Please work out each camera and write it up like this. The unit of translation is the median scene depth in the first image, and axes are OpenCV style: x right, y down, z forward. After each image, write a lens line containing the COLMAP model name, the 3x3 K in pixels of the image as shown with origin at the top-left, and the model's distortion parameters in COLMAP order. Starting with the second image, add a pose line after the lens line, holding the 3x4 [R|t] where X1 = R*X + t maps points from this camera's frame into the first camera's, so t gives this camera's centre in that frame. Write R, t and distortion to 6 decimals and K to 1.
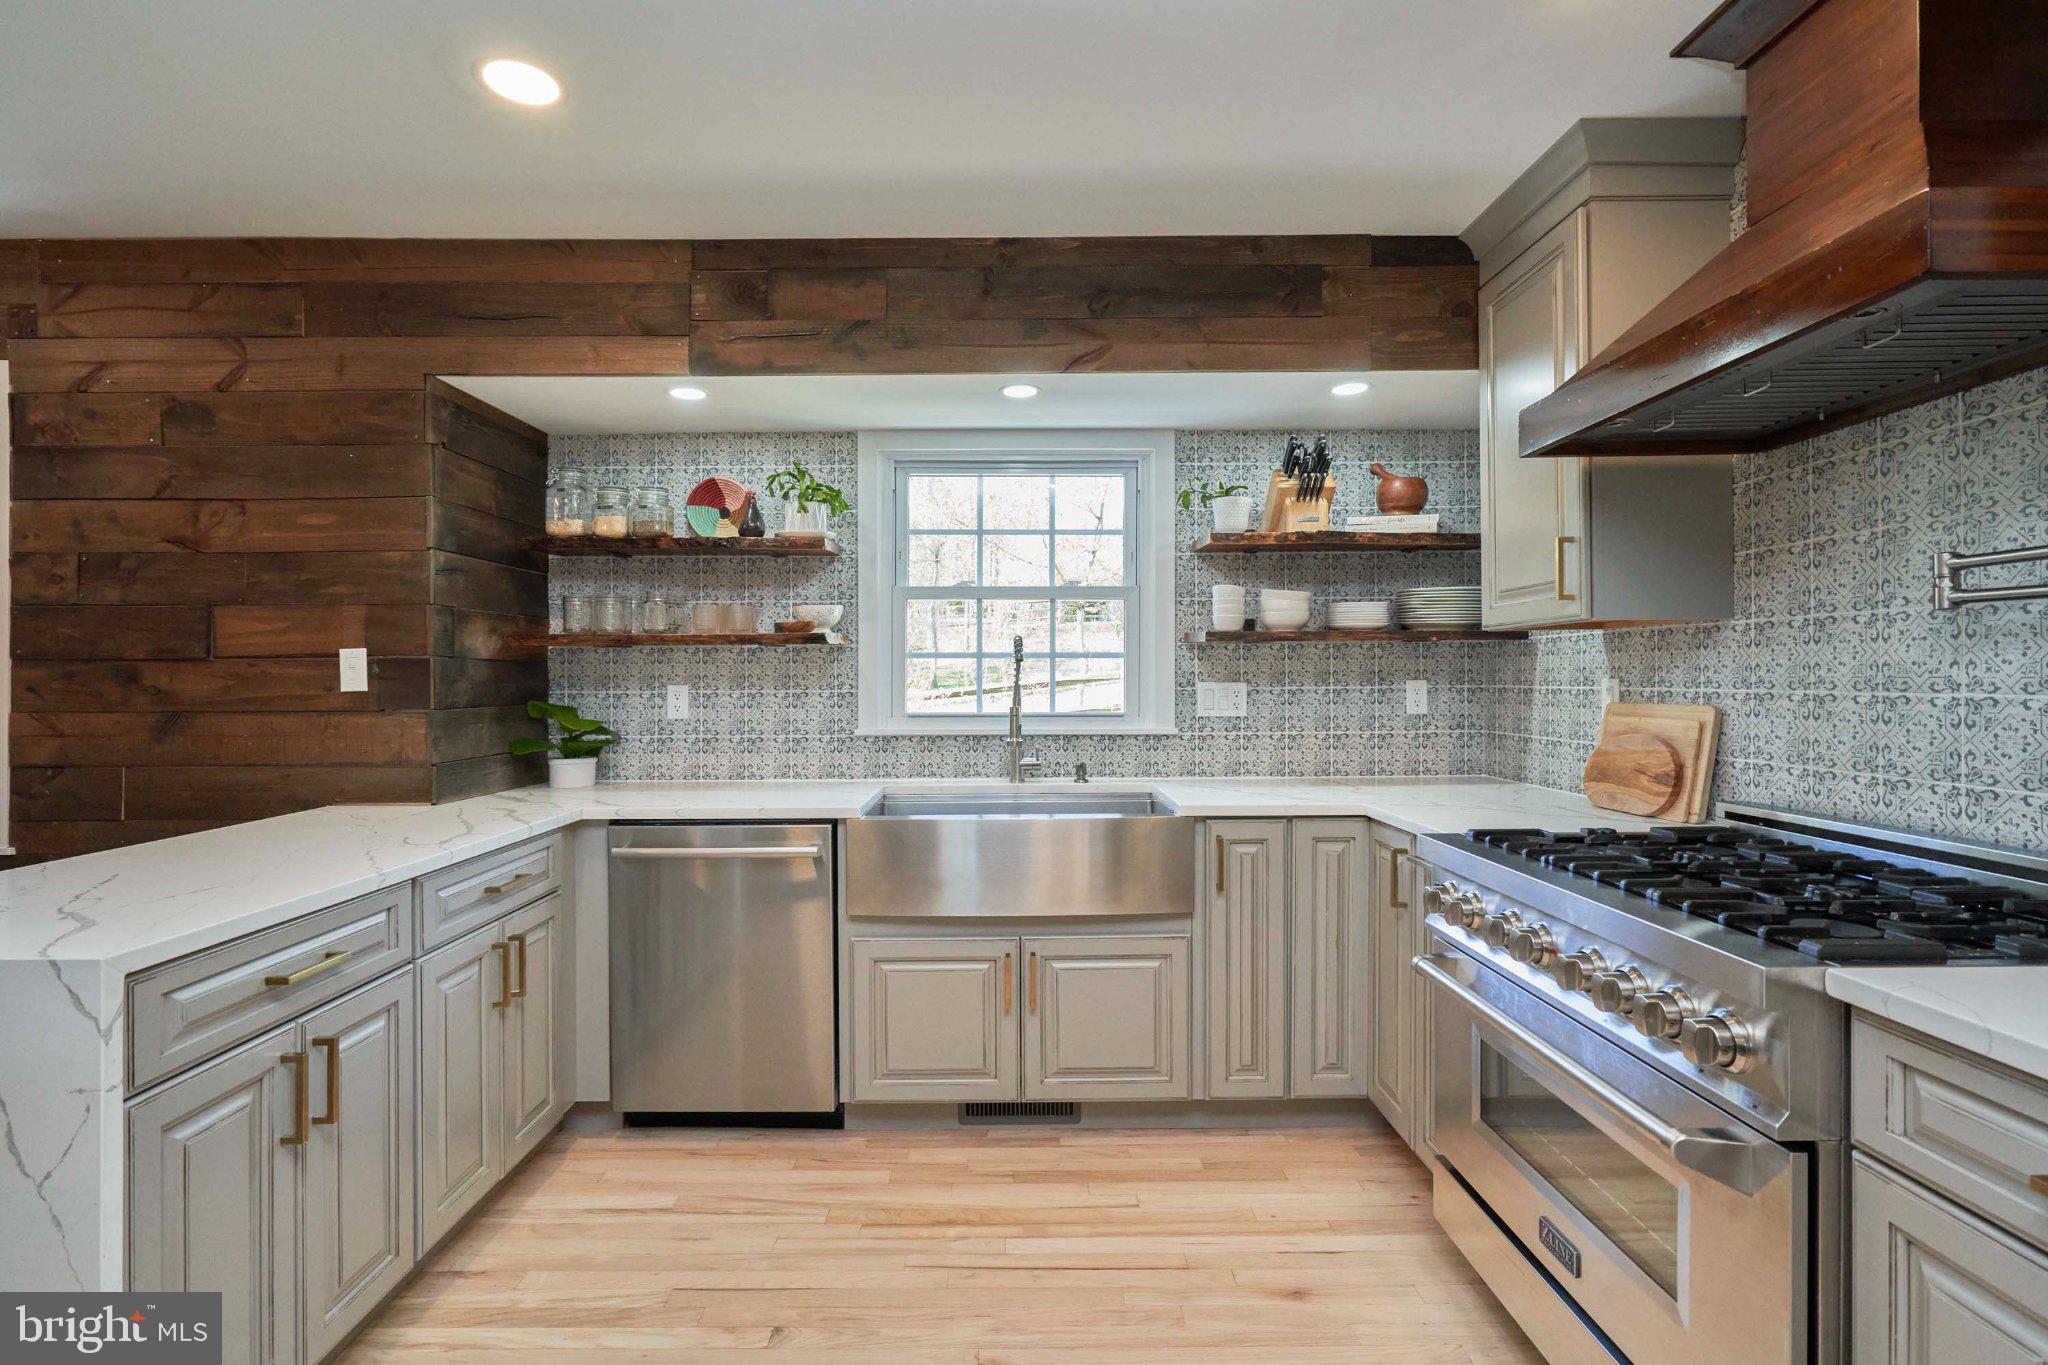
lens RADIAL K [[960.9, 0, 1021.2], [0, 960.9, 685.2], [0, 0, 1]] dist [-0.003612, 0.000571]
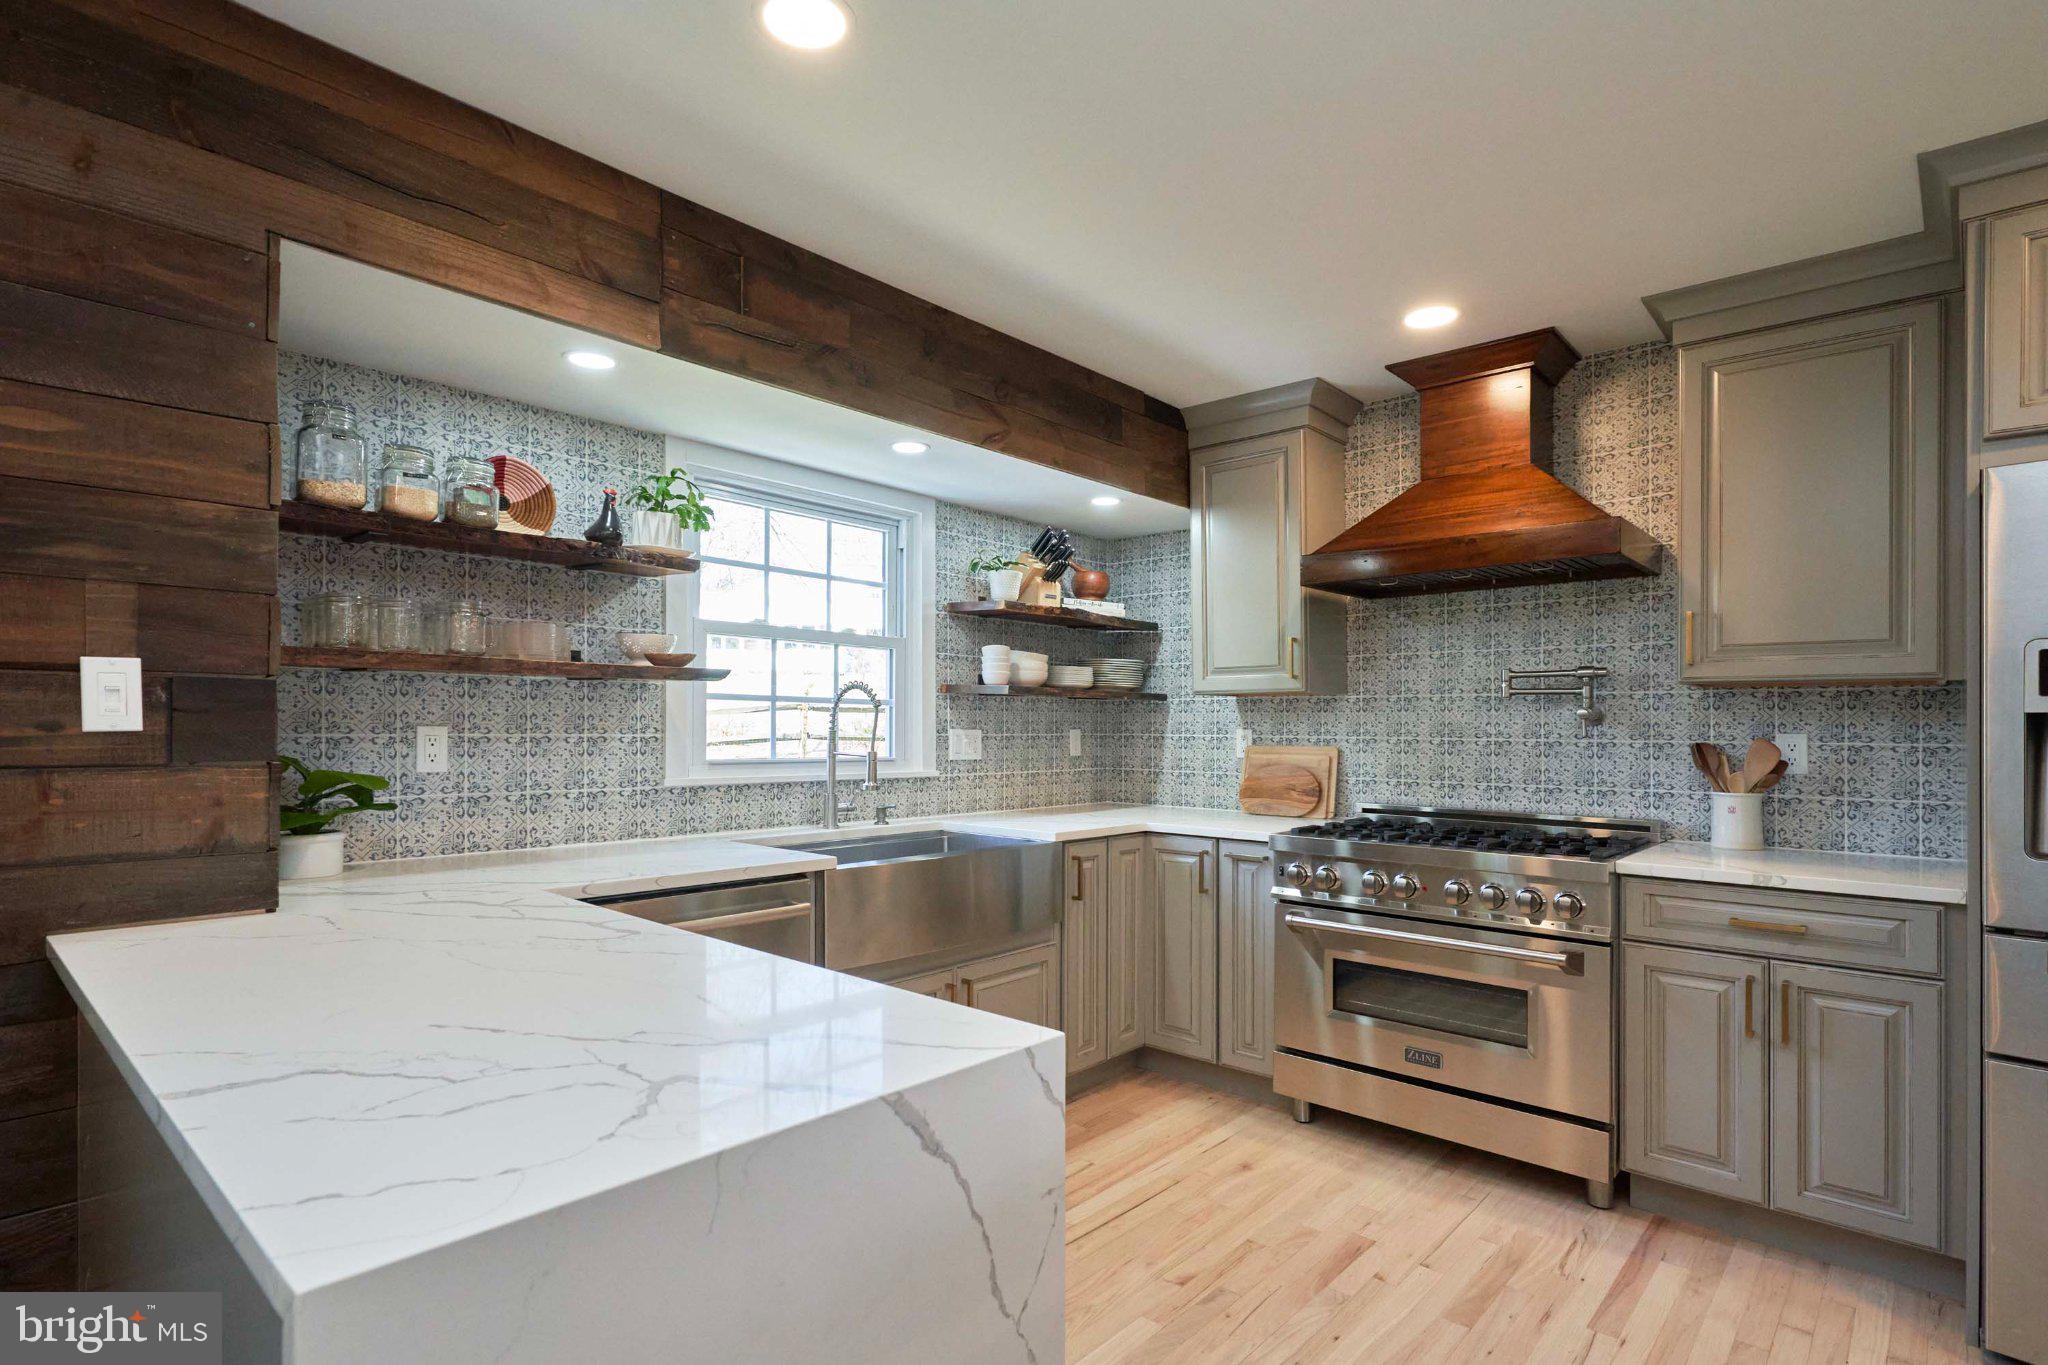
lens RADIAL K [[1007.4, 0, 1021.0], [0, 1007.4, 729.0], [0, 0, 1]] dist [-0.000144, -0.000339]
pose [[0.676257, 0.009543, 0.736604, -0.751221], [-0.006264, 0.999954, -0.007203, 0.005780], [-0.736639, 0.000257, 0.676286, 0.181476]]
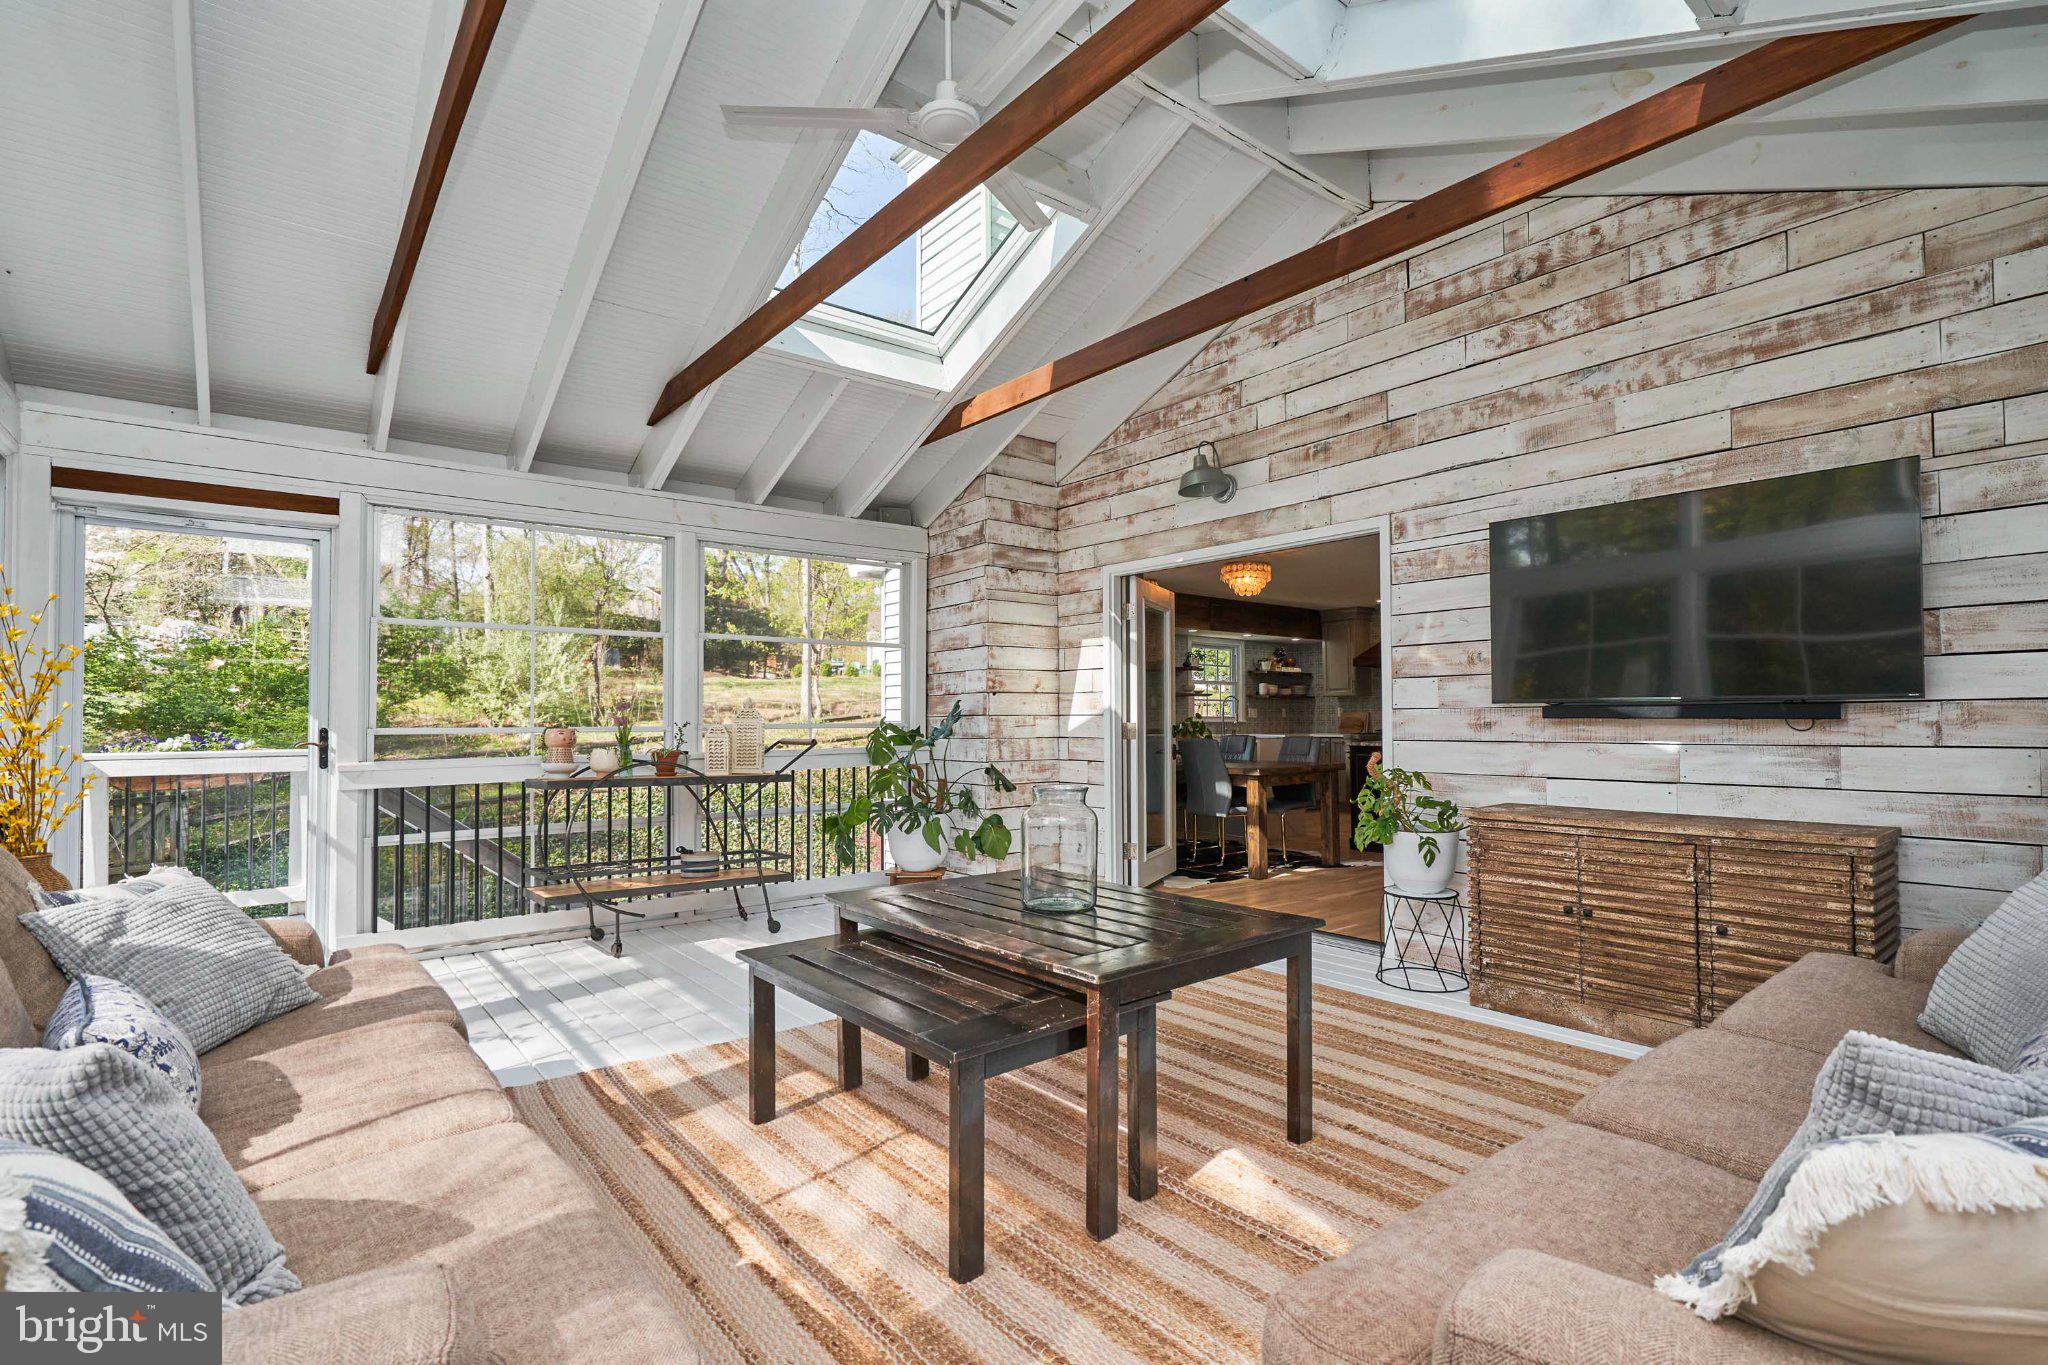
lens RADIAL K [[960.9, 0, 1025.6], [0, 960.9, 691.0], [0, 0, 1]] dist [-0.003612, 0.000571]
pose [[0.773413, 0.015727, 0.633707, -3.494557], [0.001929, 0.999629, -0.027163, 0.036621], [-0.633899, 0.022231, 0.773096, -1.646939]]
